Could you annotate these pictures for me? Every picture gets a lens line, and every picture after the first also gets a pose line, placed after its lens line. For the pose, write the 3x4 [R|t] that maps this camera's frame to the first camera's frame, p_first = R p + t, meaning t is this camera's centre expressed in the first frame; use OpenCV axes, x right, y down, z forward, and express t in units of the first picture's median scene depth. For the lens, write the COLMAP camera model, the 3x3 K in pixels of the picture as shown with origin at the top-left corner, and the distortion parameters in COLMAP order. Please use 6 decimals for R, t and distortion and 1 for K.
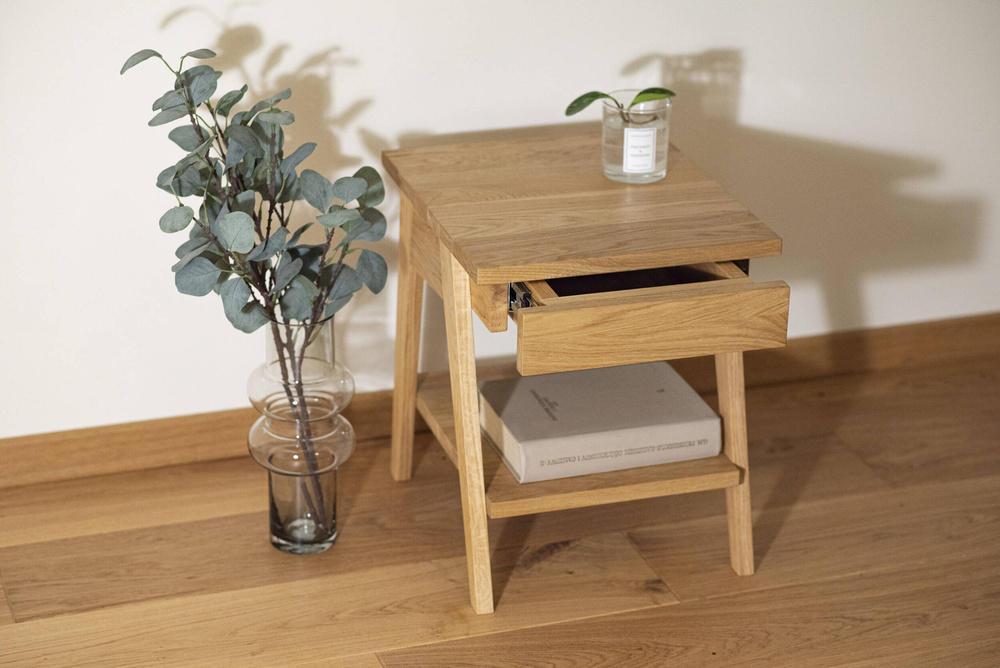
lens RADIAL K [[2452.8, 0, 500.0], [0, 2452.8, 334.0], [0, 0, 1]] dist [0.063772, 0.377931]
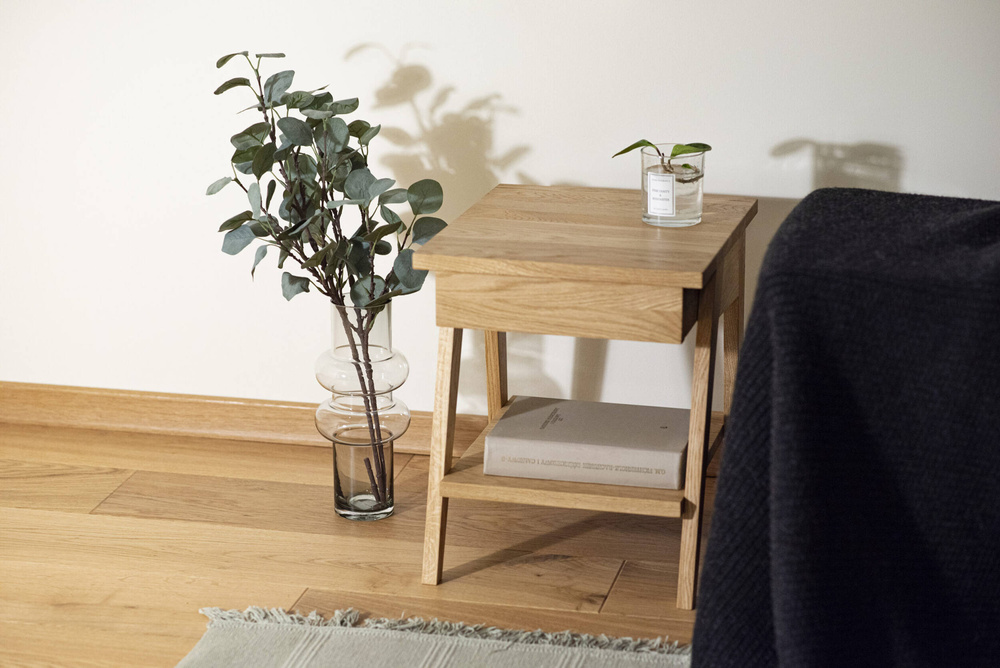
lens RADIAL K [[2383.9, 0, 500.0], [0, 2383.9, 334.0], [0, 0, 1]] dist [0.114487, 0.373980]
pose [[0.846050, 0.131772, -0.516562, 0.543091], [-0.197827, 0.977388, -0.074685, 0.076171], [0.495040, 0.165377, 0.852987, 0.087519]]
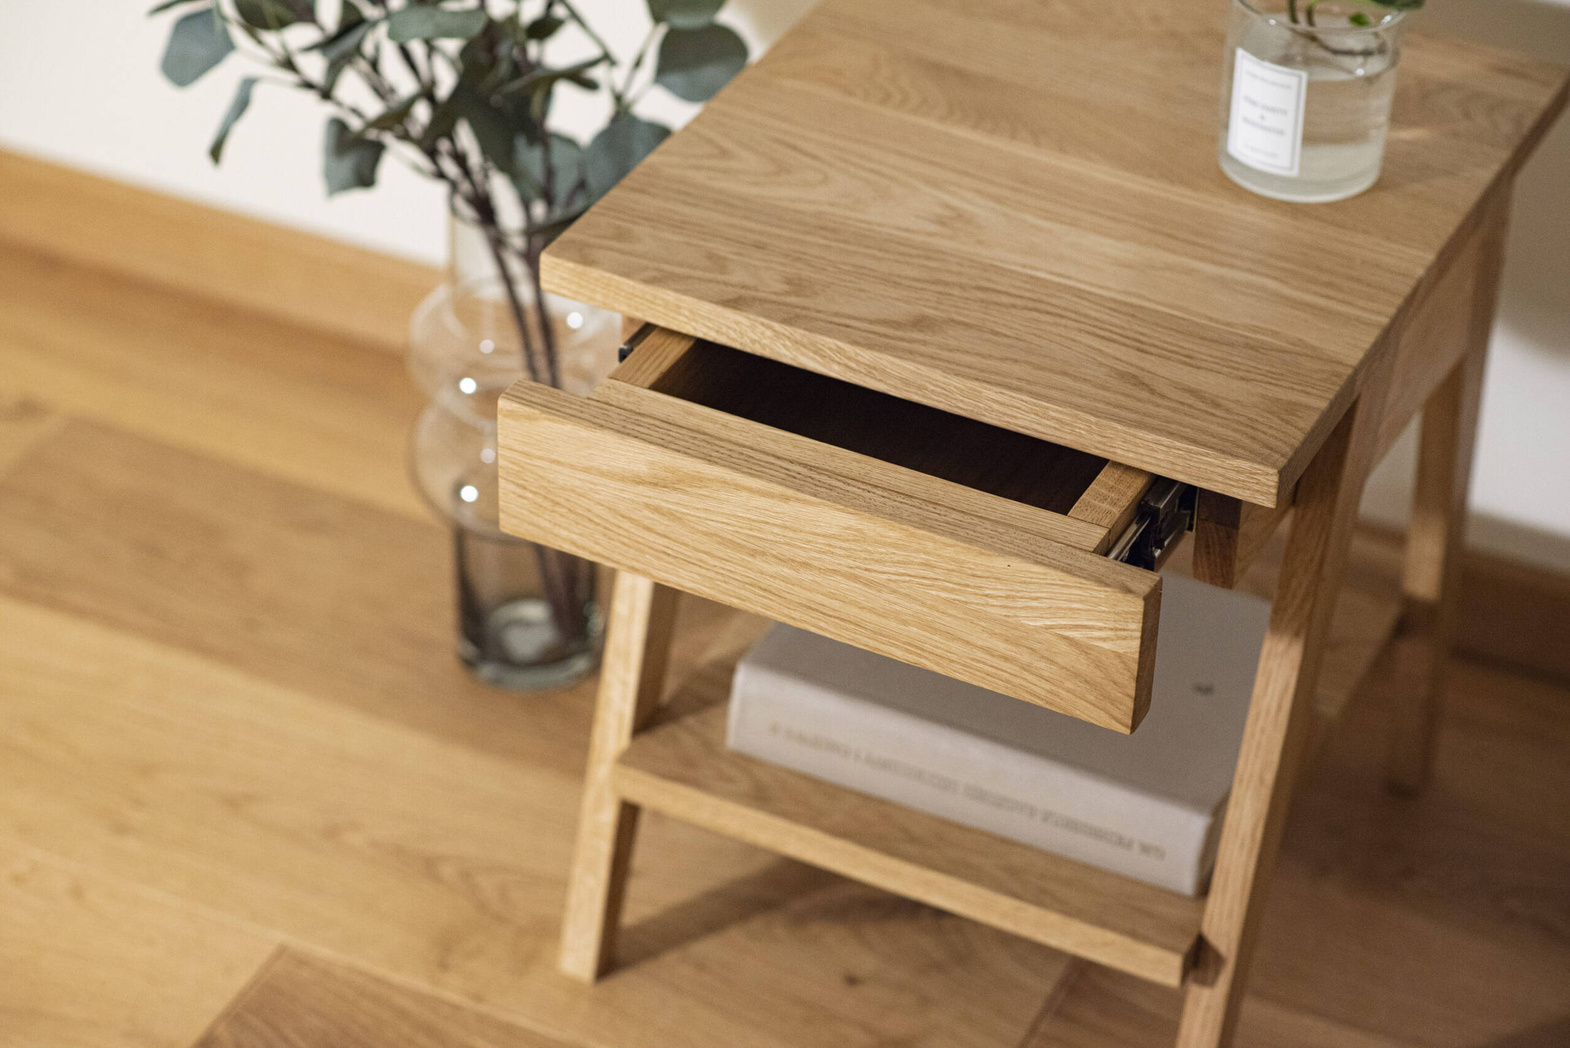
lens RADIAL K [[3851.0, 0, 785.0], [0, 3851.0, 524.0], [0, 0, 1]] dist [0.063772, 0.377931]
pose [[0.718524, 0.403343, -0.566601, 0.376223], [-0.292656, 0.914371, 0.279782, -0.164599], [0.630932, -0.035211, 0.775039, 0.473322]]
